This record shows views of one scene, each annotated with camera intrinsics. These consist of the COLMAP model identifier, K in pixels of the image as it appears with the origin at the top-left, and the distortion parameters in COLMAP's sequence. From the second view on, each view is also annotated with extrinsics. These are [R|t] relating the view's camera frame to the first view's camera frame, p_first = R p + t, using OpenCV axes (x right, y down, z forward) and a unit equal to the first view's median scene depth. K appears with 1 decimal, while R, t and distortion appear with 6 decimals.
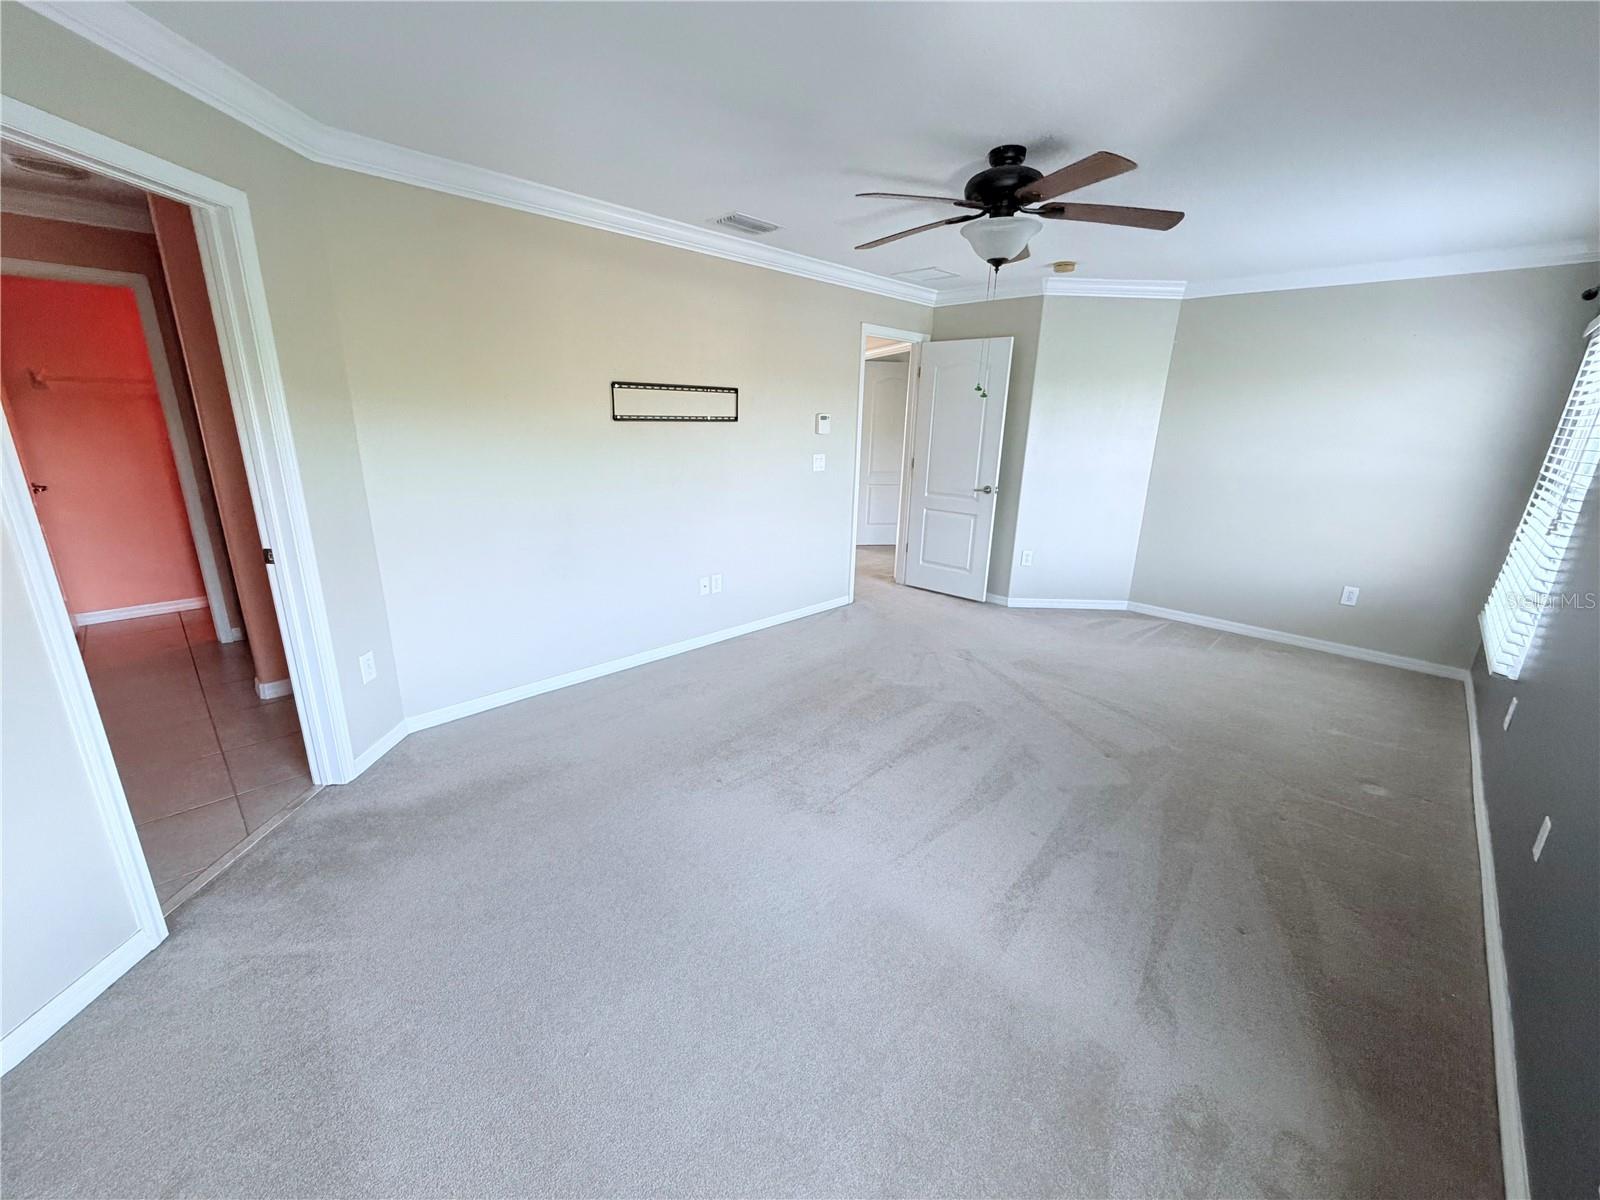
lens RADIAL K [[644.9, 0, 793.3], [0, 644.9, 595.8], [0, 0, 1]] dist [-0.001230, -0.000087]
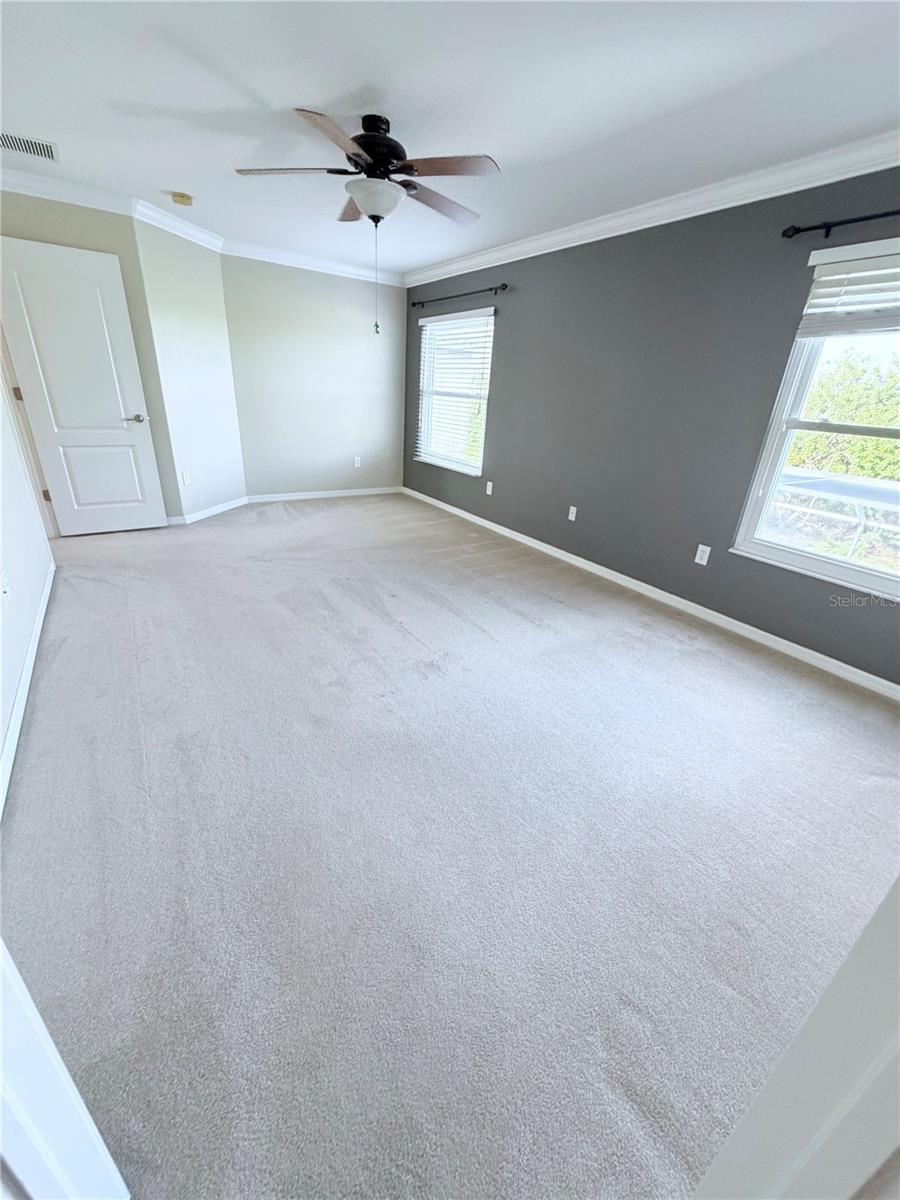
lens RADIAL K [[483.7, 0, 453.7], [0, 483.7, 594.4], [0, 0, 1]] dist [-0.001230, -0.000087]
pose [[0.192897, -0.395787, 0.897855, -0.488051], [0.216585, 0.909645, 0.354453, -0.087095], [-0.957017, 0.126089, 0.261189, 0.416488]]
